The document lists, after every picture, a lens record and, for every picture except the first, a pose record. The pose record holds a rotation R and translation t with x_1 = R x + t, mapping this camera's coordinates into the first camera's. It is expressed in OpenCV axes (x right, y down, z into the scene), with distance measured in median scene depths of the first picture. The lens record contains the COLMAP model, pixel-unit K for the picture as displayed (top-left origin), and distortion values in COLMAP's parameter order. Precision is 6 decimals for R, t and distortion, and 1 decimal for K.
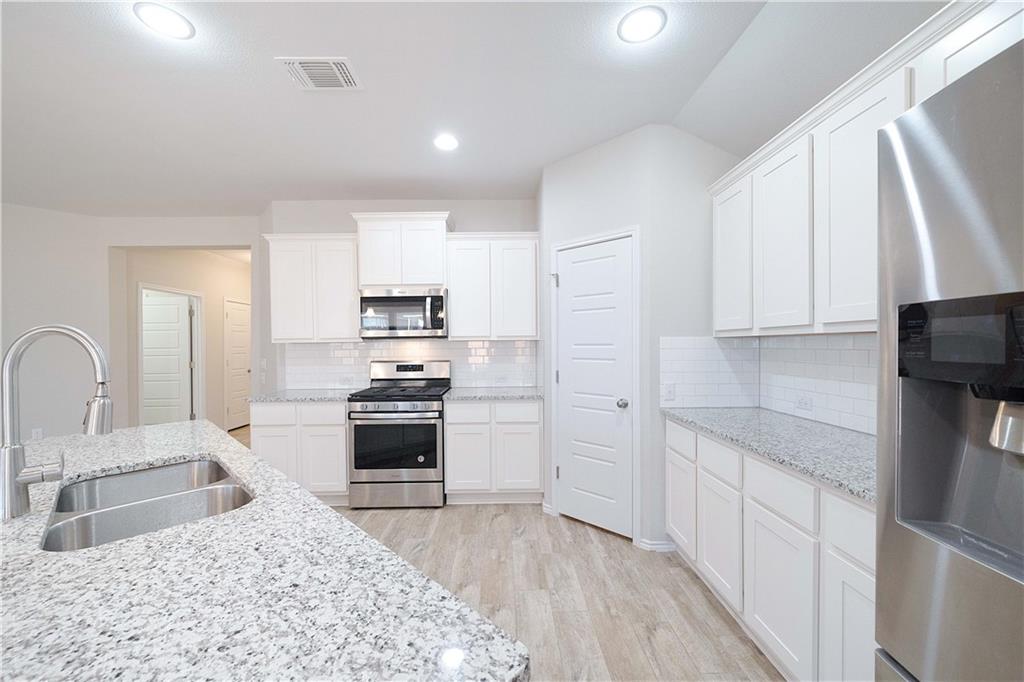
lens RADIAL K [[393.7, 0, 507.2], [0, 393.7, 346.6], [0, 0, 1]] dist [0.000116, 0.000004]
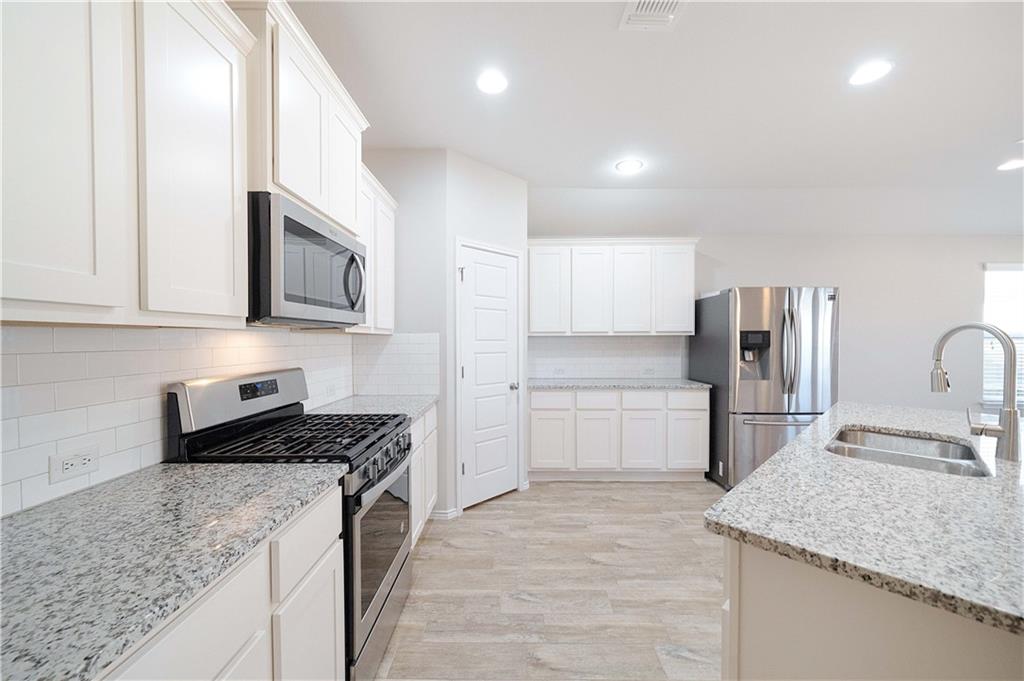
lens RADIAL K [[393.7, 0, 507.2], [0, 393.7, 346.1], [0, 0, 1]] dist [0.000116, 0.000004]
pose [[0.030816, -0.011077, 0.999464, -0.984140], [0.003285, 0.999934, 0.010981, -0.000584], [-0.999520, 0.002944, 0.030851, 0.984364]]
